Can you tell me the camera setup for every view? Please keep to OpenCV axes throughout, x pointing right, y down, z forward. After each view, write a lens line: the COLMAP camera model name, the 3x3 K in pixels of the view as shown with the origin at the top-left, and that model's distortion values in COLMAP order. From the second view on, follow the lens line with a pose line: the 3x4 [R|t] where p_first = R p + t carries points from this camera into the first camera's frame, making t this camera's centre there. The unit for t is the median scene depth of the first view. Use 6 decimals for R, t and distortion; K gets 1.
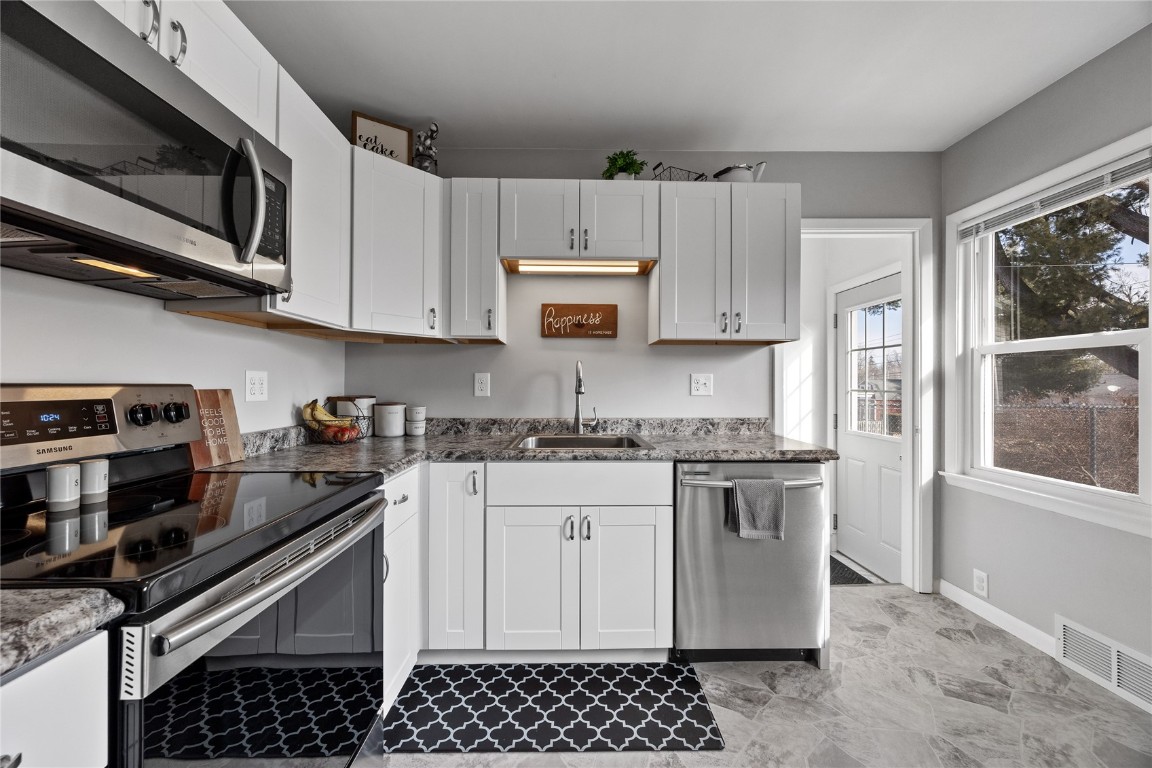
lens RADIAL K [[438.9, 0, 577.3], [0, 438.9, 382.1], [0, 0, 1]] dist [-0.001012, 0.000144]
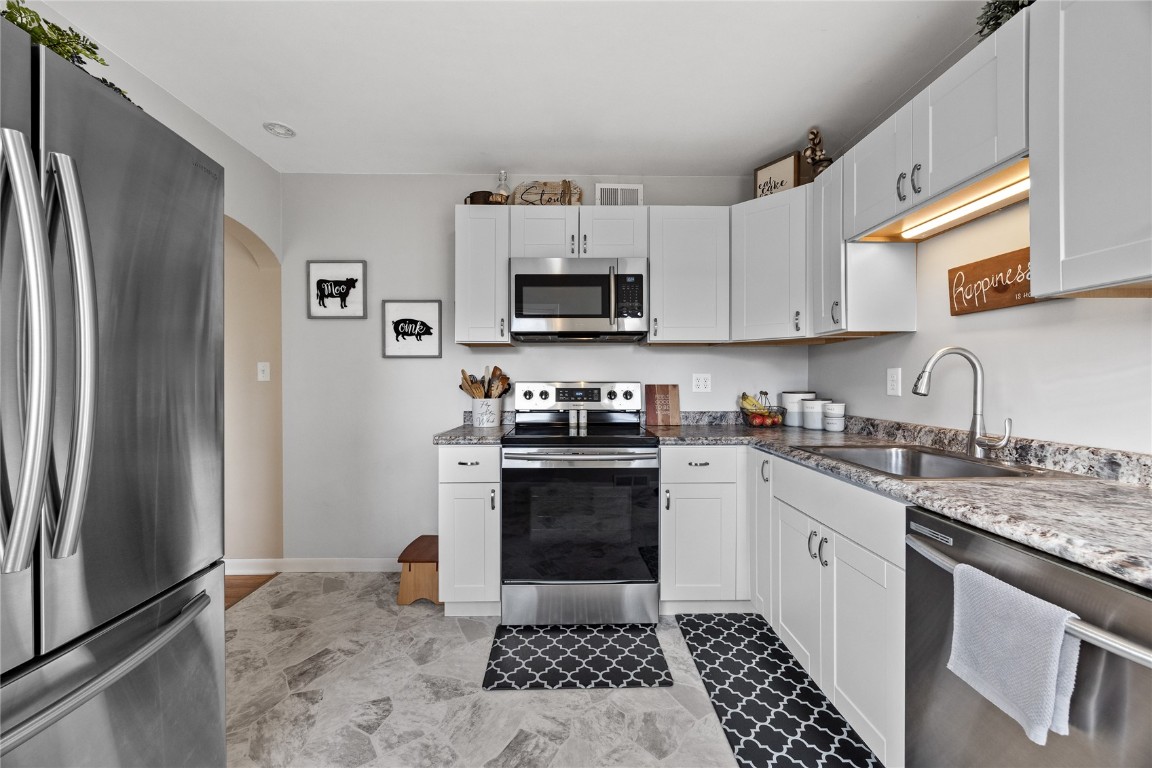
lens RADIAL K [[438.9, 0, 577.3], [0, 438.9, 382.1], [0, 0, 1]] dist [-0.001012, 0.000144]
pose [[-0.000211, 0.002091, -0.999998, 0.749334], [0.007717, 0.999968, 0.002089, -0.000498], [0.999970, -0.007716, -0.000227, 0.455504]]
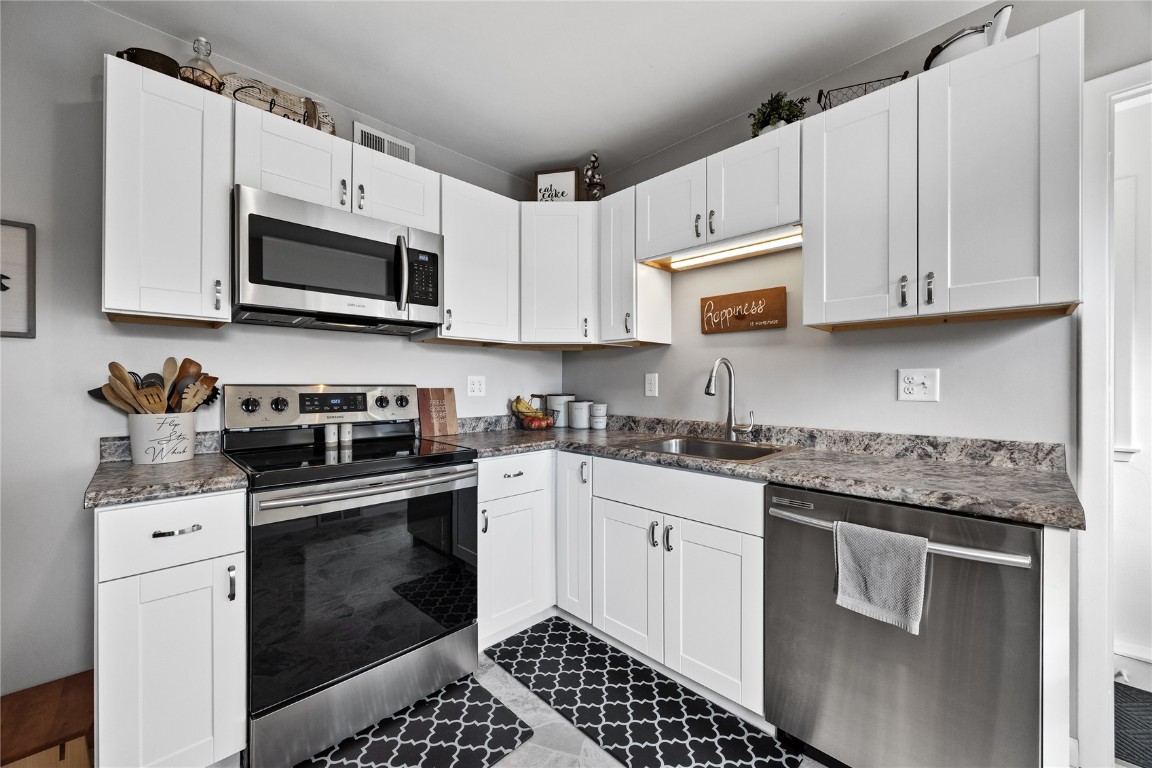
lens RADIAL K [[443.8, 0, 574.9], [0, 443.8, 385.1], [0, 0, 1]] dist [0.001485, 0.000217]
pose [[0.686811, 0.000279, -0.726836, 0.494930], [0.005317, 0.999971, 0.005408, -0.000406], [0.726817, -0.007579, 0.686790, 0.178651]]
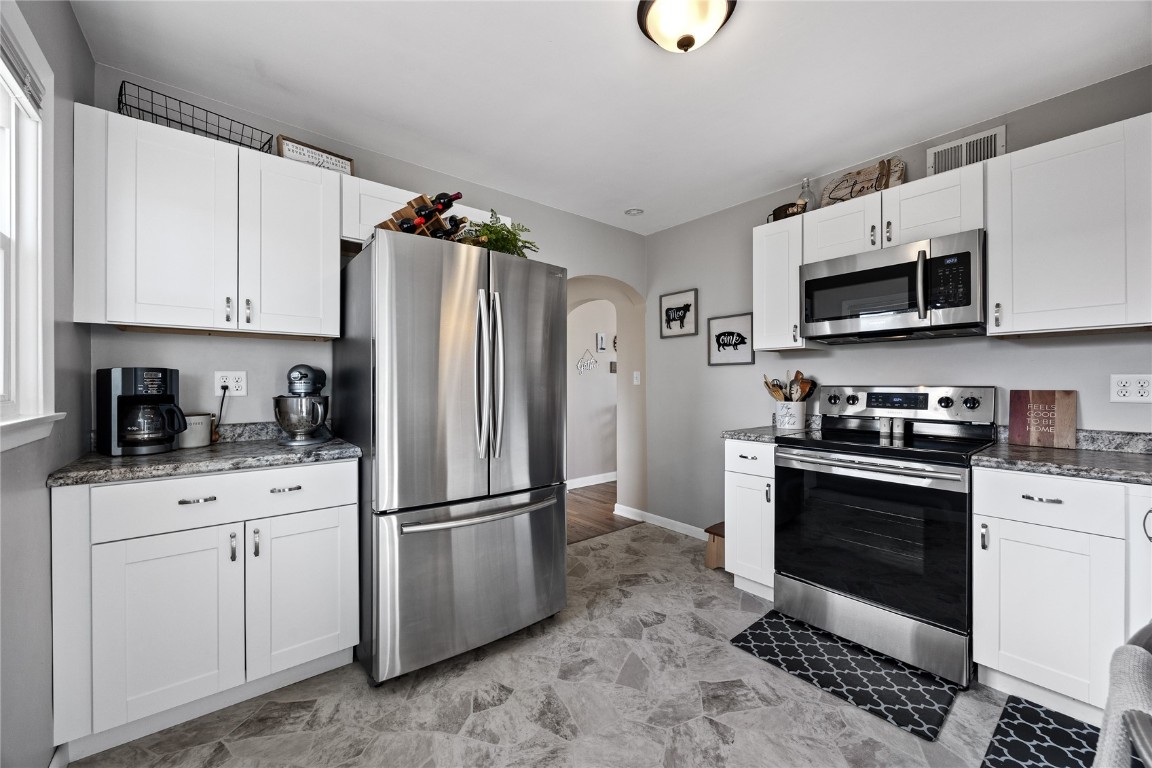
lens RADIAL K [[445.8, 0, 576.0], [0, 445.8, 384.0], [0, 0, 1]] dist [0.000912, 0.000170]
pose [[-0.784912, -0.000993, -0.619607, 0.820924], [0.004122, 0.999968, -0.006825, 0.000711], [0.619594, -0.007911, -0.784883, 0.852630]]
